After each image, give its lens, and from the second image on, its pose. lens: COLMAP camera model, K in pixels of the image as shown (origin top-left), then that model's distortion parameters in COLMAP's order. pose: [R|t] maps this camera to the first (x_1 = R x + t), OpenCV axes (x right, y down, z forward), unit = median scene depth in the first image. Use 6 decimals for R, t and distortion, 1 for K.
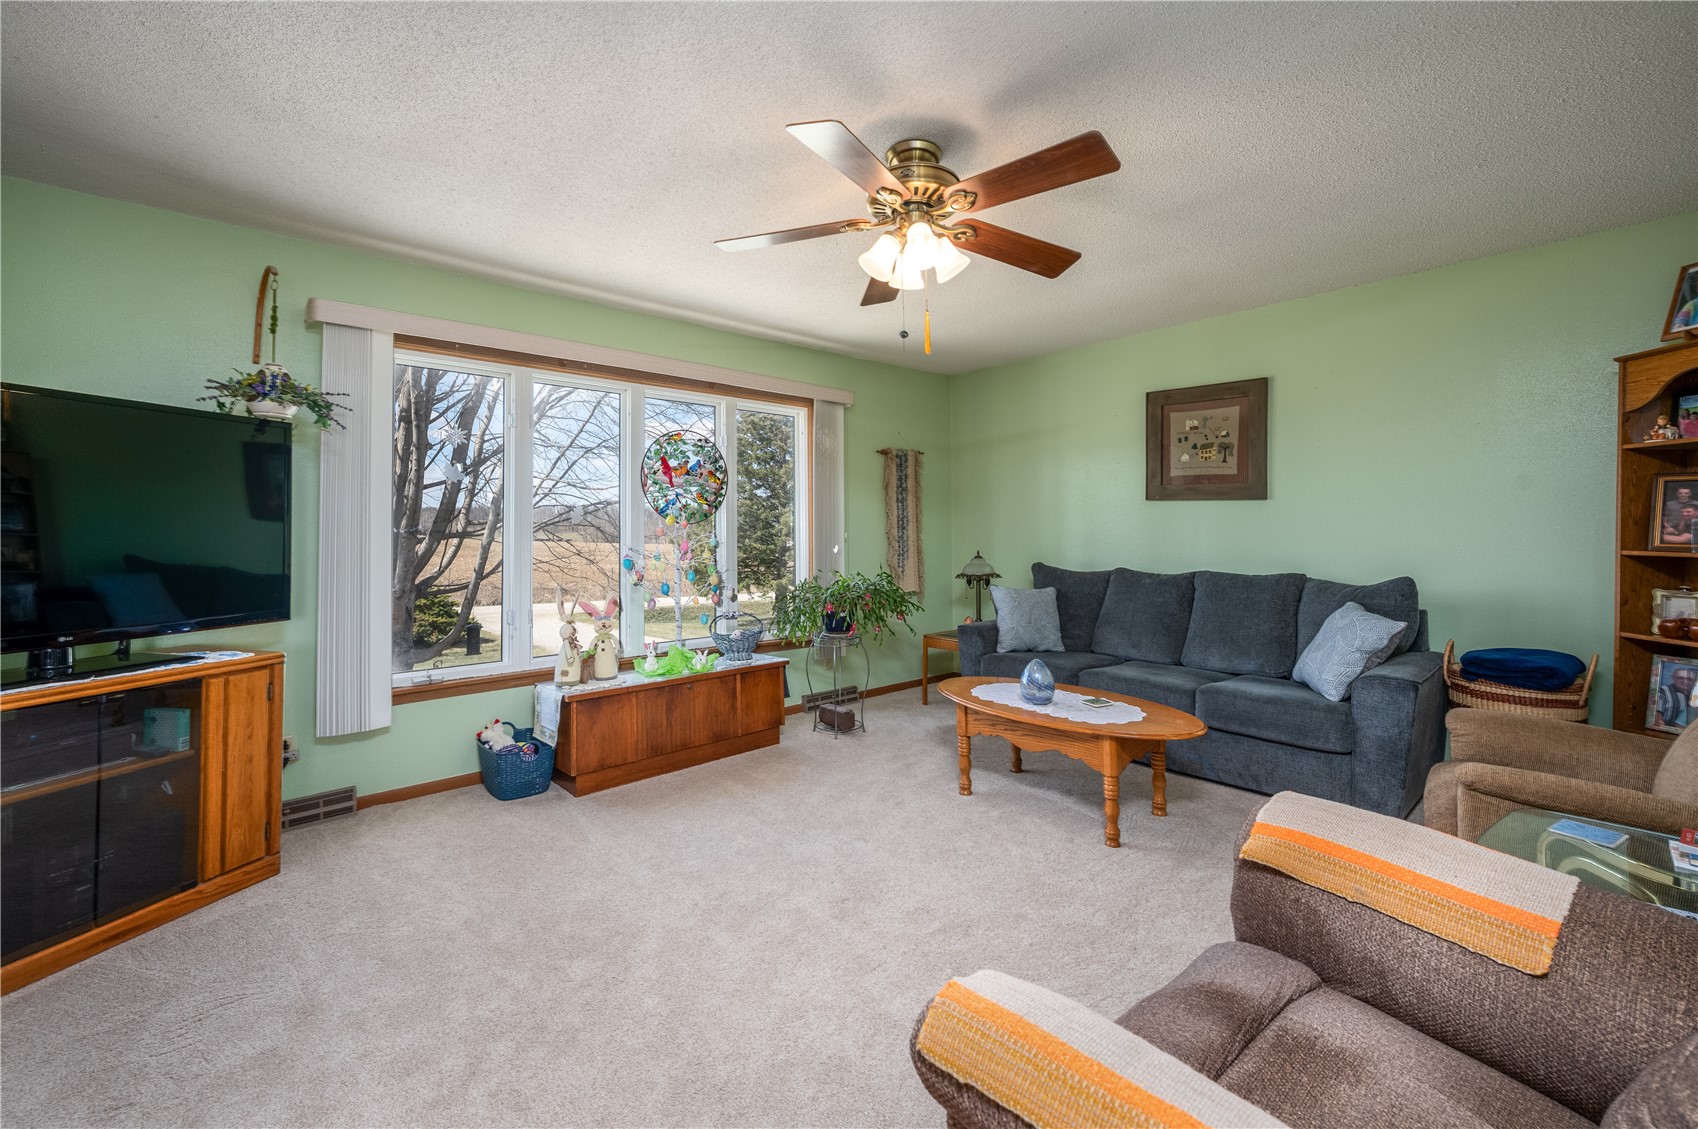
lens RADIAL K [[689.4, 0, 849.8], [0, 689.4, 514.7], [0, 0, 1]] dist [-0.000139, -0.000115]
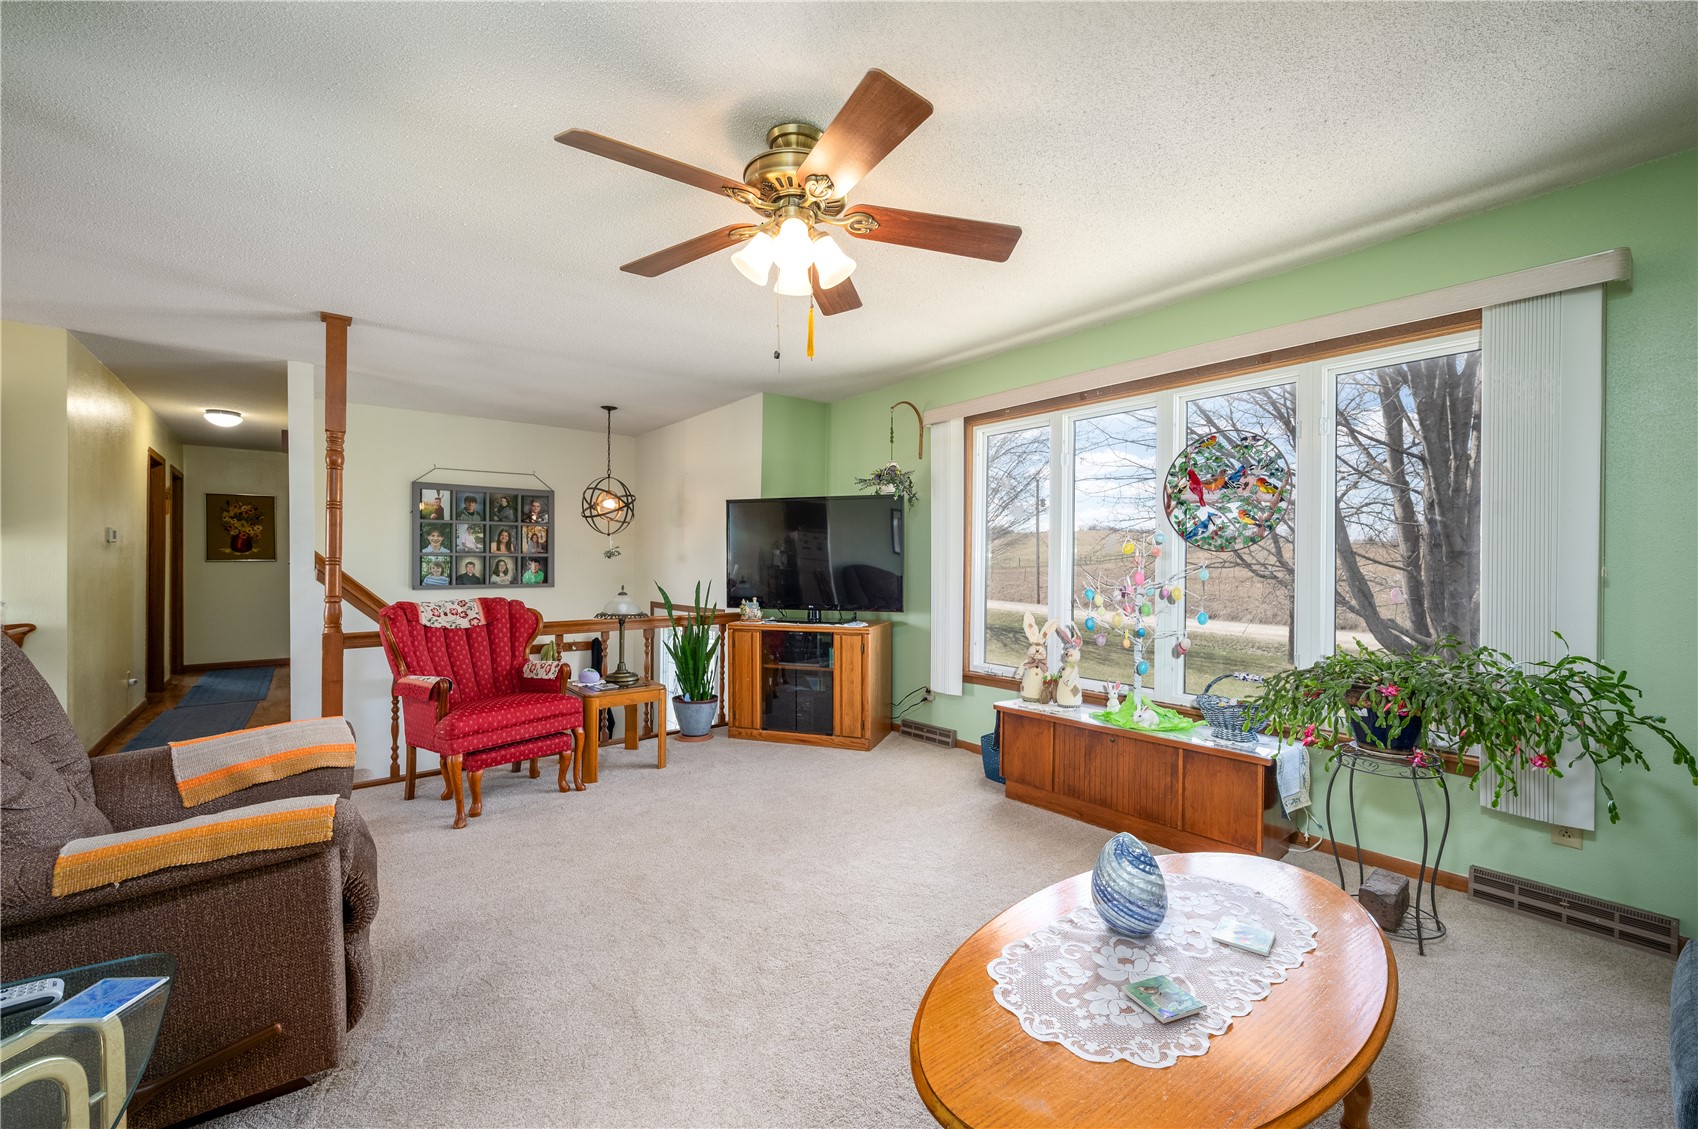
lens RADIAL K [[681.7, 0, 843.7], [0, 681.7, 559.1], [0, 0, 1]] dist [0.000080, -0.000041]
pose [[-0.042539, 0.007445, -0.999067, 0.566571], [0.024148, 0.999688, 0.006421, 0.006836], [0.998803, -0.023852, -0.042705, 0.624027]]
